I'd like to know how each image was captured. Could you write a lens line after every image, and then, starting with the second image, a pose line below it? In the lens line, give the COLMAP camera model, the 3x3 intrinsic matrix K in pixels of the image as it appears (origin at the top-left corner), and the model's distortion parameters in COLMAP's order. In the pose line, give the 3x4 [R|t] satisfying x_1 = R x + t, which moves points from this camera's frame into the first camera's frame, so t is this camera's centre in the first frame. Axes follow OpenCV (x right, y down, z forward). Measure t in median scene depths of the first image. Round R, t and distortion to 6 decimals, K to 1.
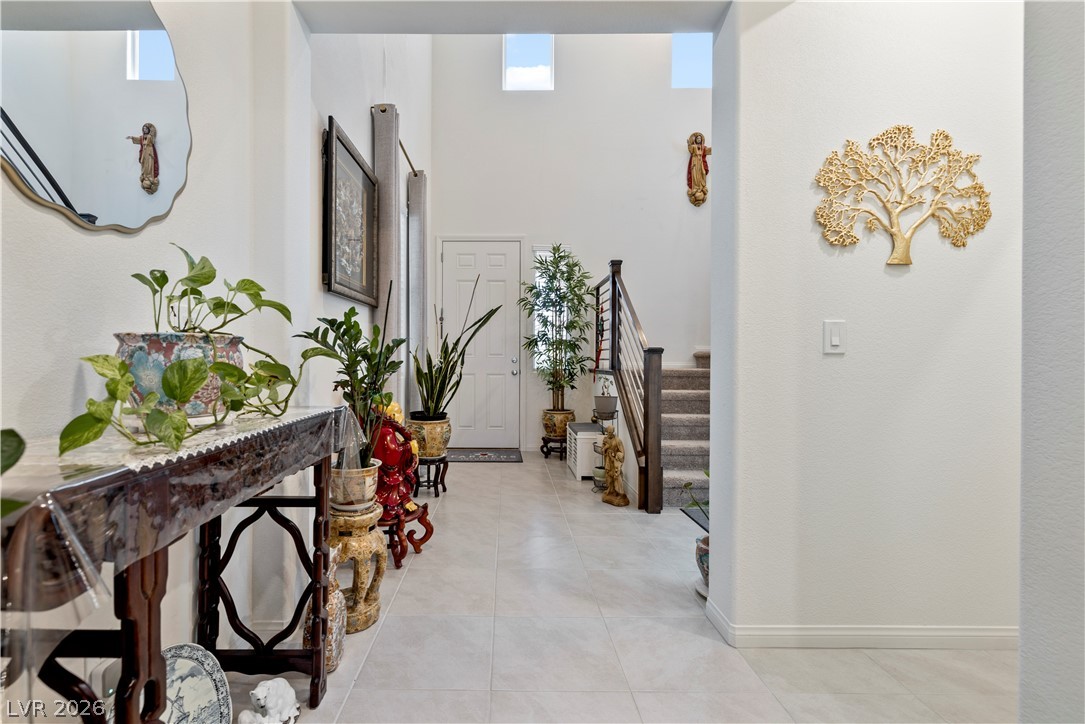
lens RADIAL K [[471.1, 0, 506.7], [0, 471.1, 360.2], [0, 0, 1]] dist [0.000180, 0.000013]
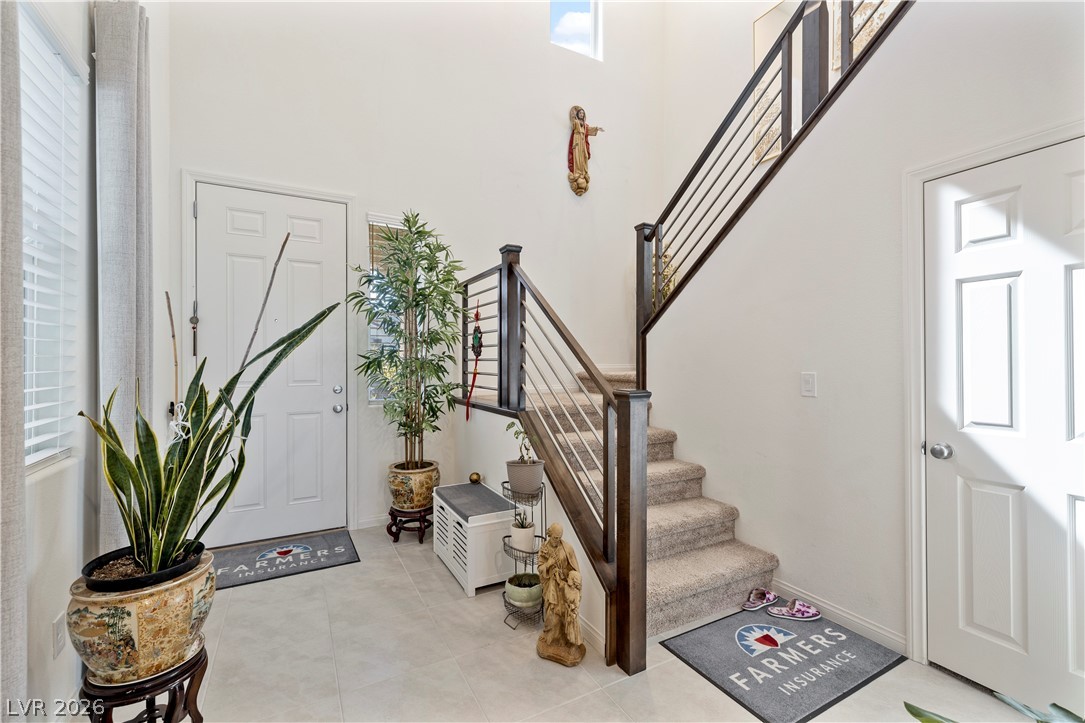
lens RADIAL K [[455.8, 0, 542.6], [0, 455.8, 357.8], [0, 0, 1]] dist [0.000185, -0.000372]
pose [[0.877018, -0.004488, 0.480436, -0.040354], [0.007205, 0.999967, -0.003813, -0.042325], [-0.480403, 0.006806, 0.877021, 0.362057]]
